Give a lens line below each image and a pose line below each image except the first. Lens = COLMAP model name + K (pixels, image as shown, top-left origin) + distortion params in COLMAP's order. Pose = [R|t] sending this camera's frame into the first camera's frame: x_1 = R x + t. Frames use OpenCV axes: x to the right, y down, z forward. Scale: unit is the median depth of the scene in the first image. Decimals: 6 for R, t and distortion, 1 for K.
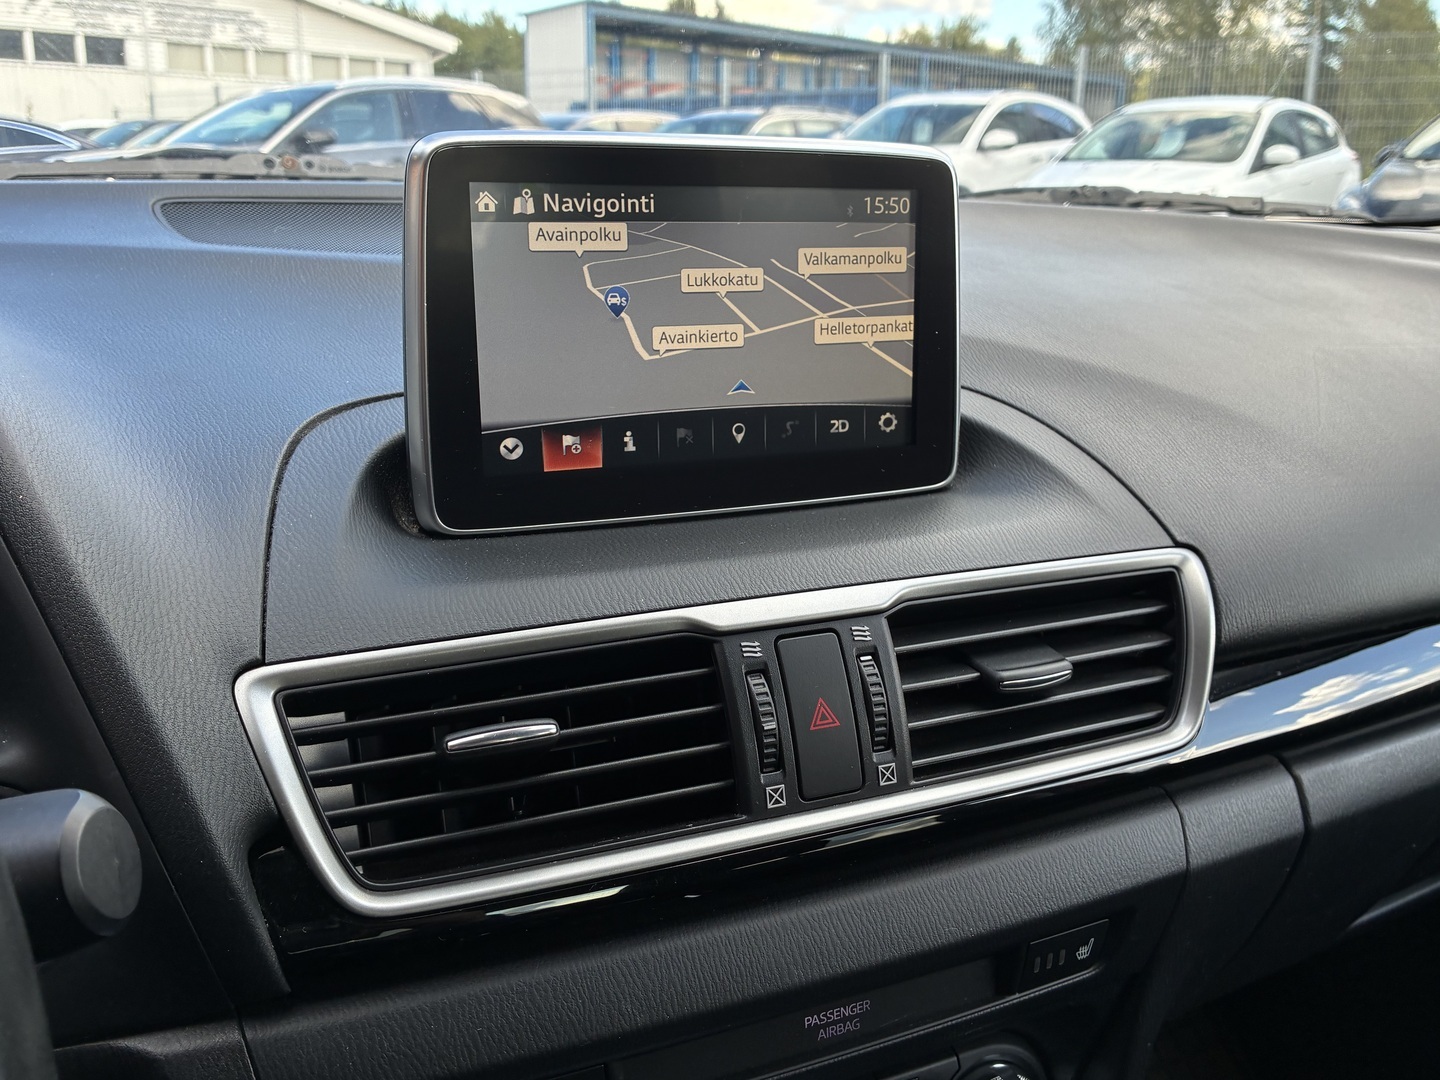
lens RADIAL K [[1337.6, 0, 720.4], [0, 1337.6, 542.1], [0, 0, 1]] dist [0.013267, 0.000000]
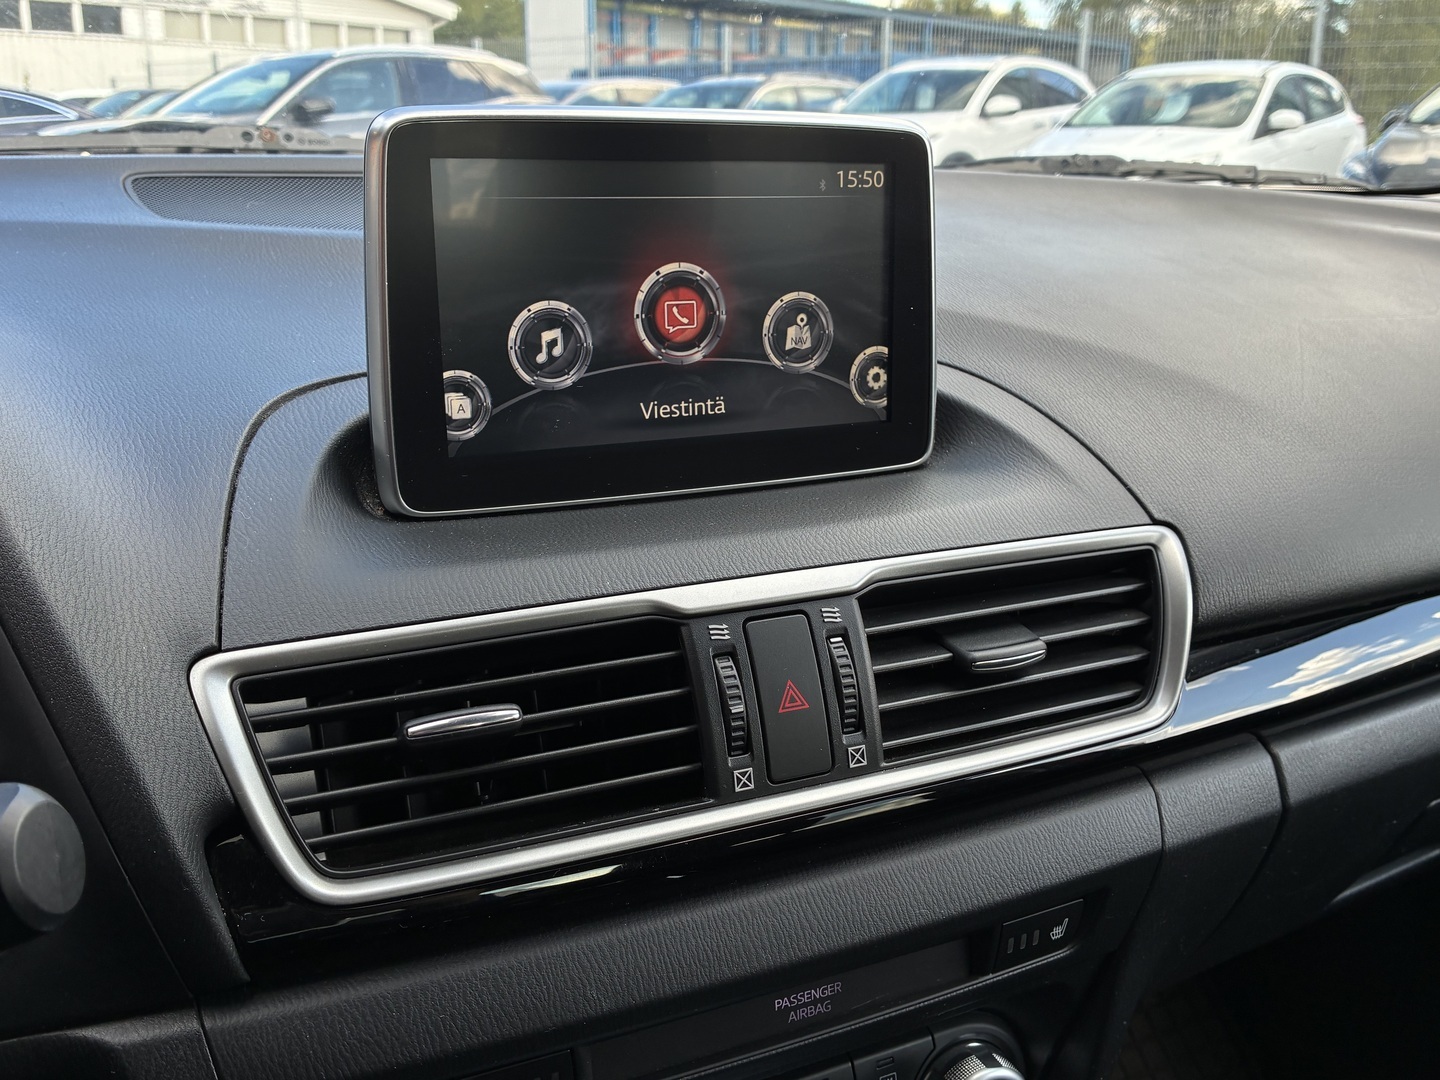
lens RADIAL K [[1337.6, 0, 725.1], [0, 1337.6, 543.1], [0, 0, 1]] dist [0.013267, 0.000000]
pose [[0.999989, -0.004701, -0.000149, 0.024309], [0.004703, 0.999725, 0.022975, -0.007110], [0.000041, -0.022975, 0.999736, 0.010168]]
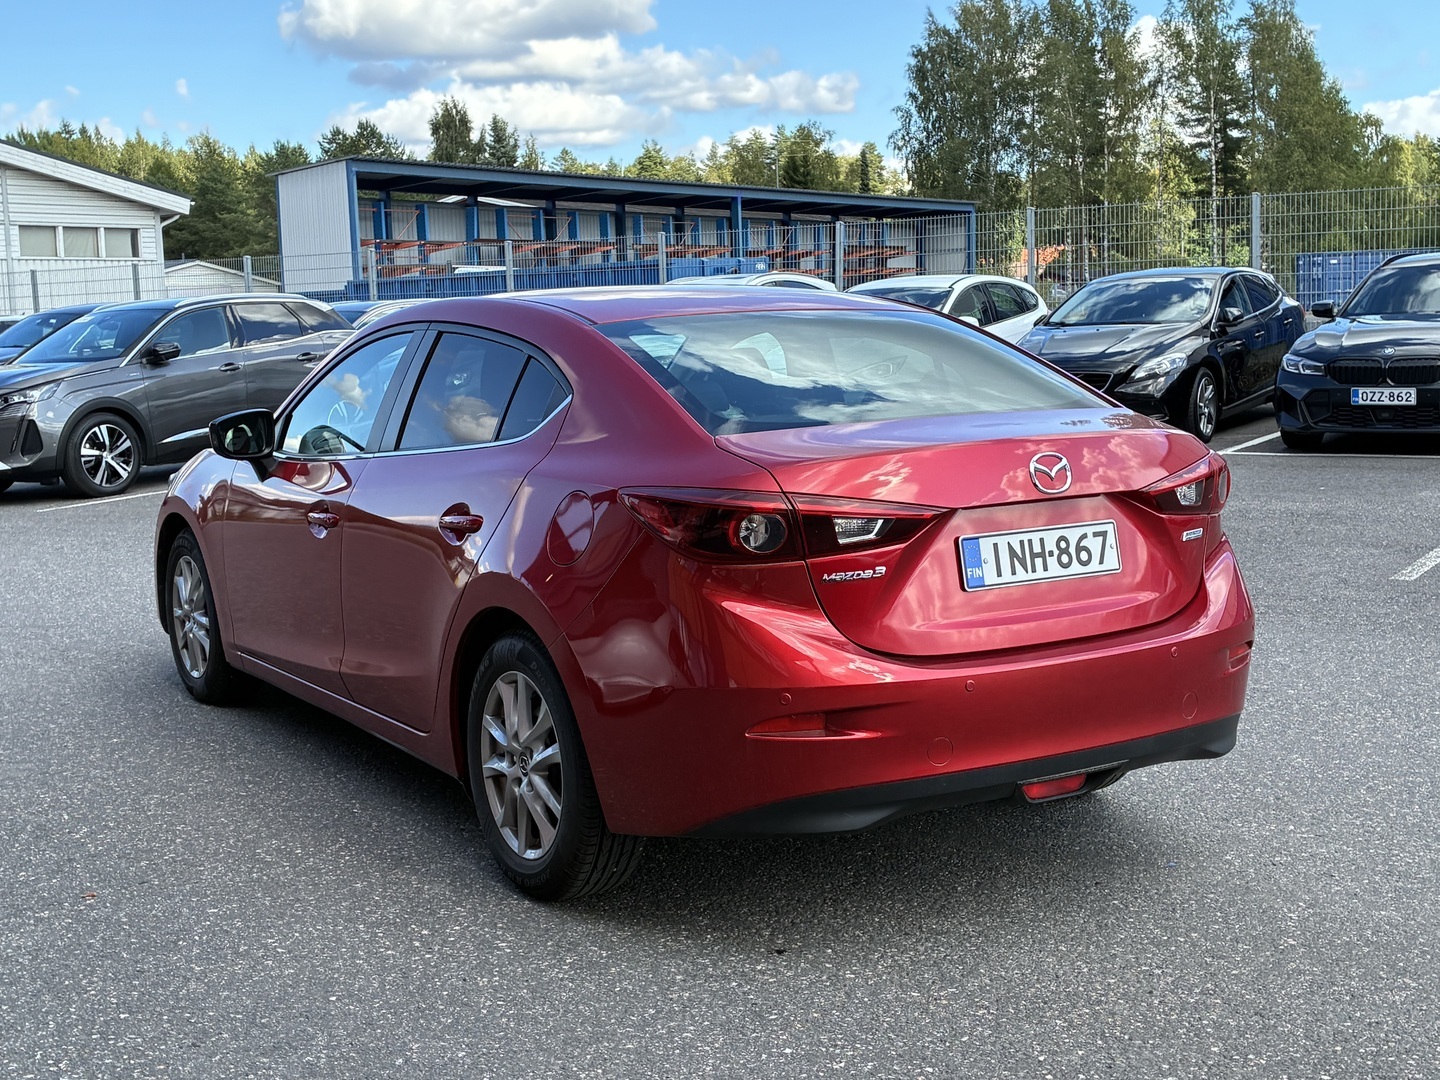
lens RADIAL K [[1813.7, 0, 718.5], [0, 1813.7, 541.8], [0, 0, 1]] dist [-0.009416, 0.000000]
pose [[0.992477, -0.064275, 0.104202, 0.125623], [0.078791, 0.986757, -0.141786, 1.895081], [-0.093709, 0.148930, 0.984398, -8.627196]]
